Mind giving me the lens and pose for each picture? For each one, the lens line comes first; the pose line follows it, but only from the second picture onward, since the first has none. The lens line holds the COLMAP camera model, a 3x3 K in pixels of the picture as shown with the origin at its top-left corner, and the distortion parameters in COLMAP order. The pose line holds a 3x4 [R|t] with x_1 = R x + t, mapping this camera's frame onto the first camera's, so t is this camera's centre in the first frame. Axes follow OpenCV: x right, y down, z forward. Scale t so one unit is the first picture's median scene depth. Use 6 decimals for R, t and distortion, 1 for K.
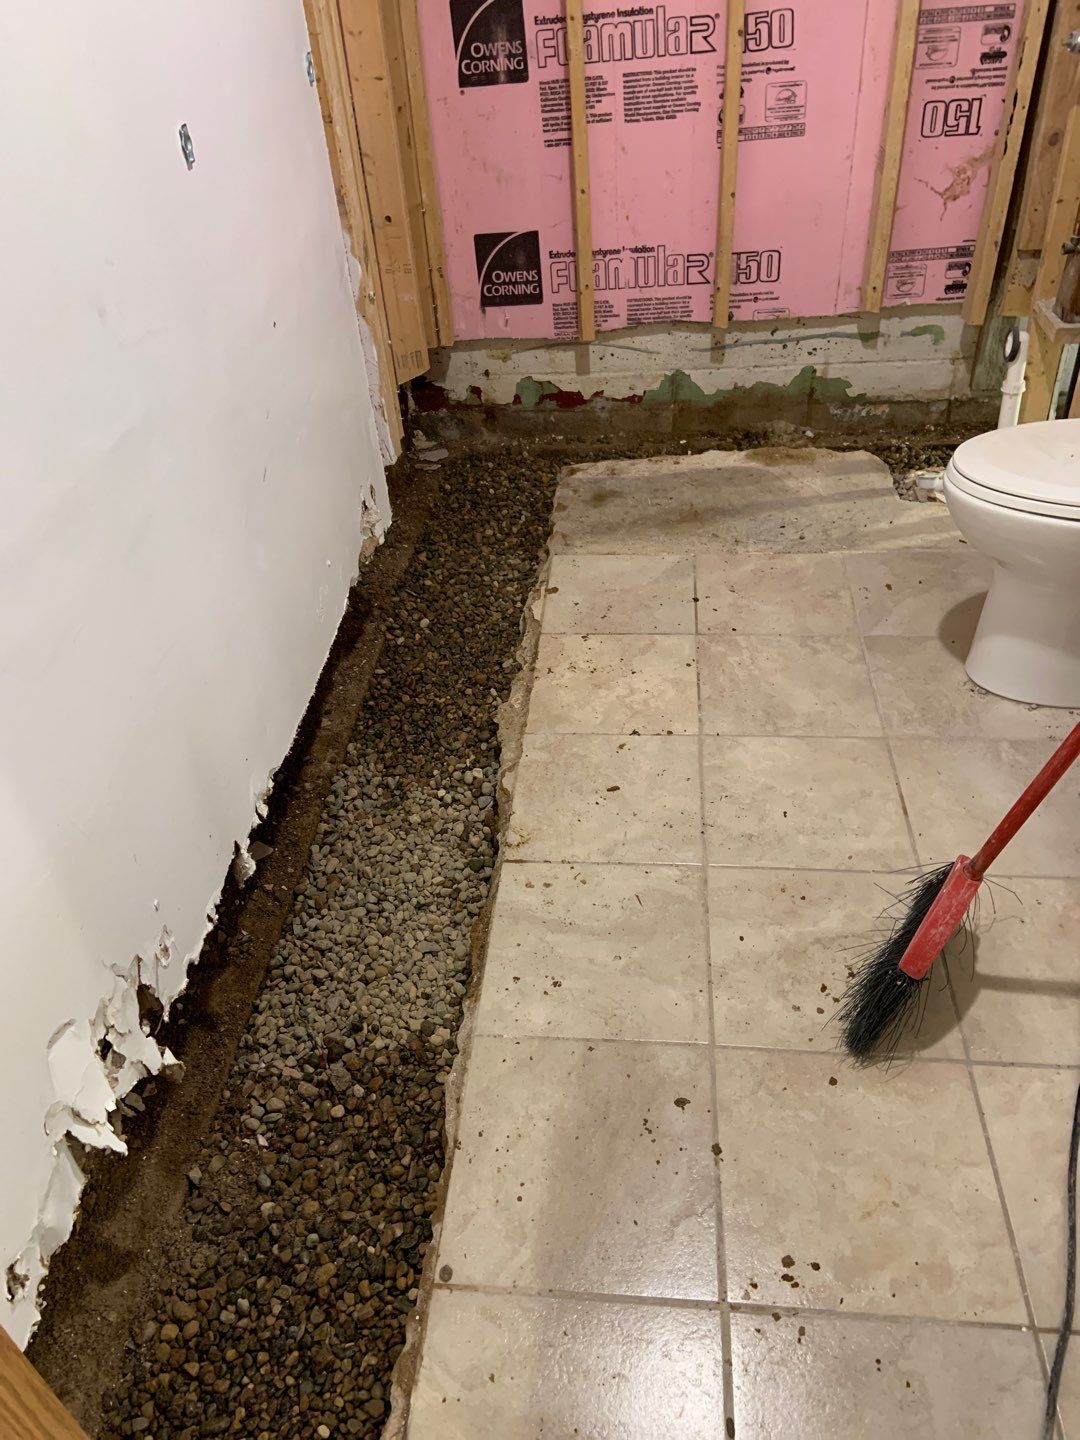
lens RADIAL K [[1079.0, 0, 516.1], [0, 1079.0, 672.6], [0, 0, 1]] dist [0.067644, -0.091894]
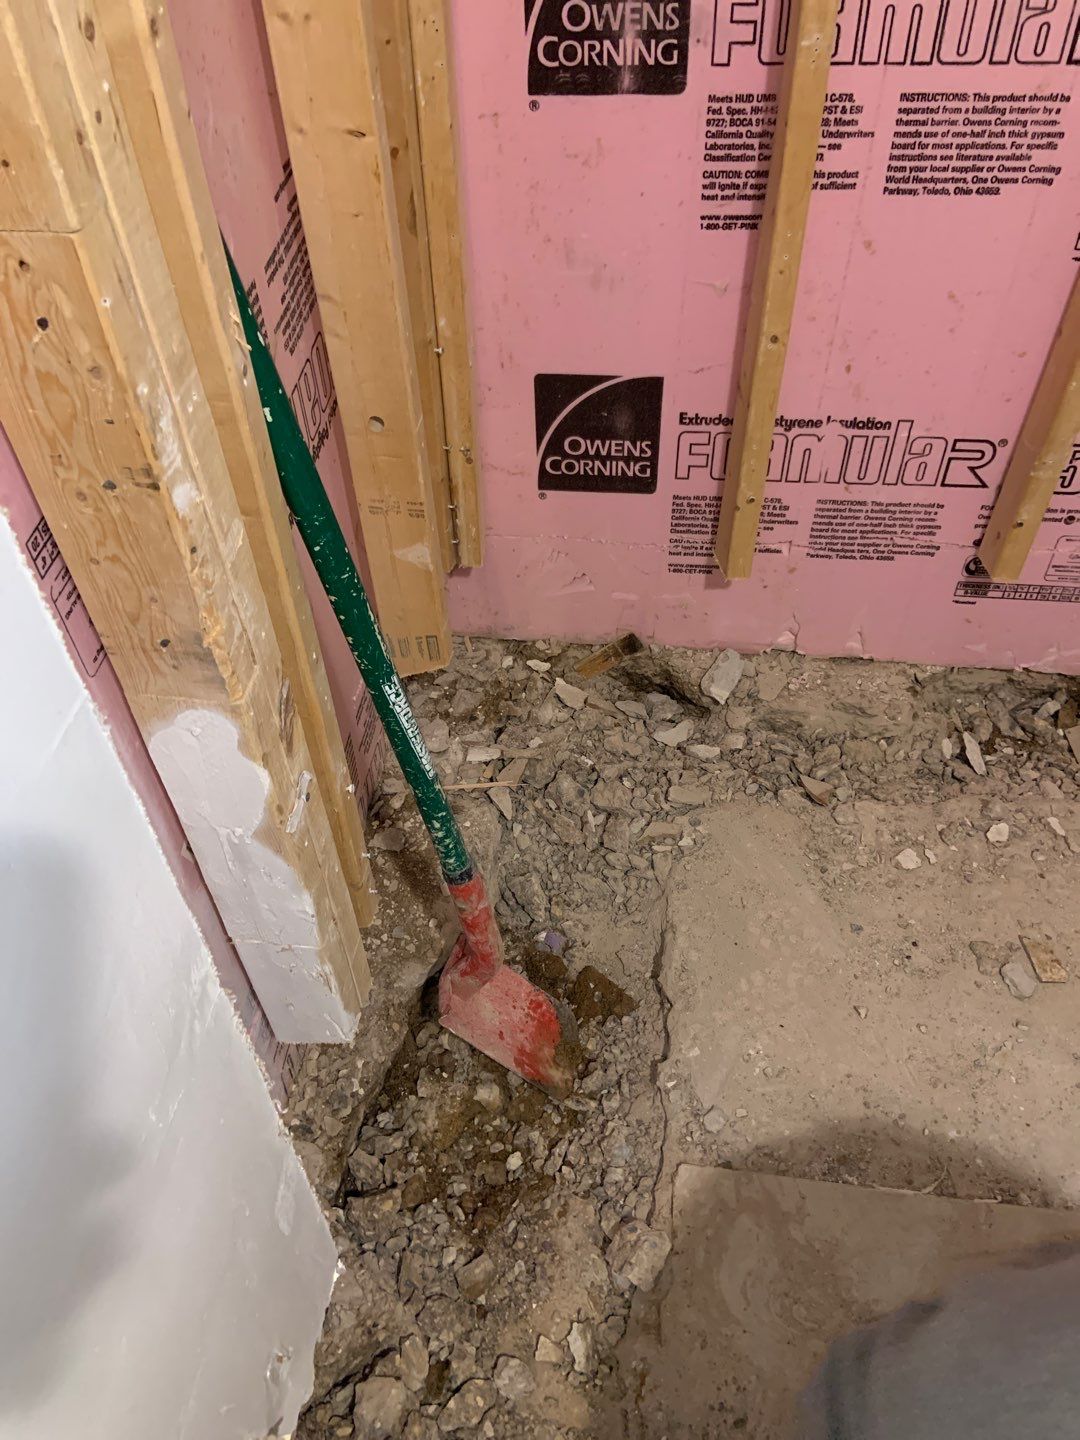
lens RADIAL K [[1079.0, 0, 522.9], [0, 1079.0, 641.6], [0, 0, 1]] dist [0.067644, -0.091894]
pose [[0.998443, 0.049032, 0.026607, -0.055563], [-0.052493, 0.987200, 0.150603, -0.385422], [-0.018882, -0.151765, 0.988236, 0.528894]]
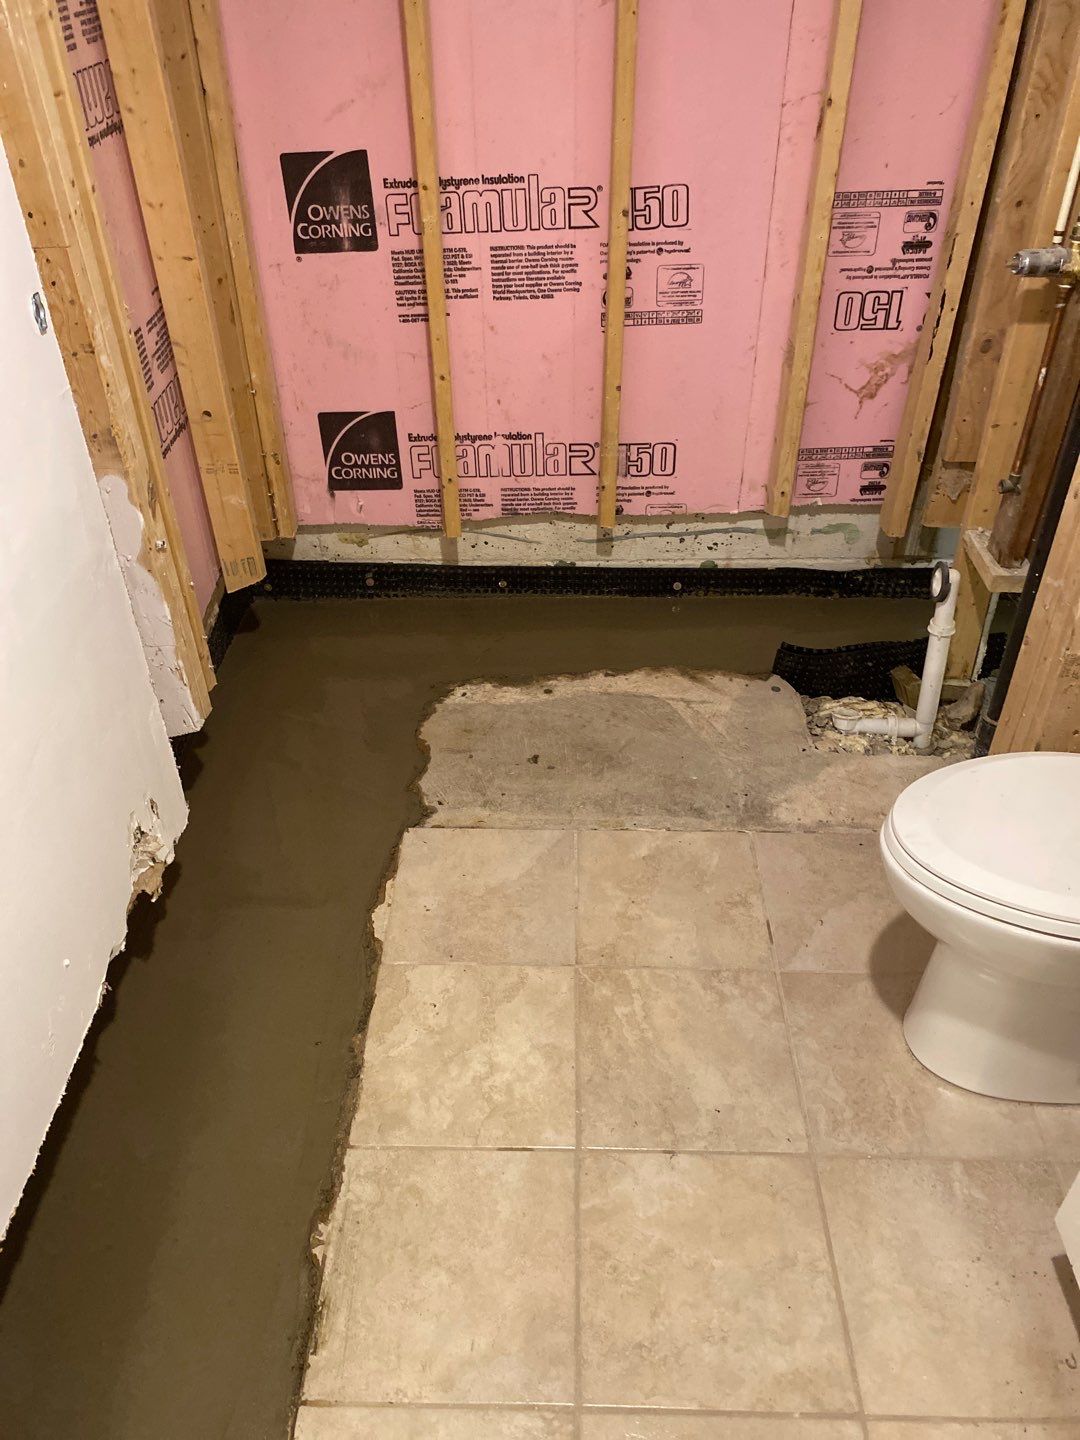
lens RADIAL K [[1079.0, 0, 521.6], [0, 1079.0, 648.9], [0, 0, 1]] dist [0.067644, -0.091894]
pose [[0.996053, 0.001070, 0.088750, 0.047558], [0.001880, 0.999449, -0.033146, -0.208623], [-0.088737, 0.033182, 0.995502, 0.170582]]
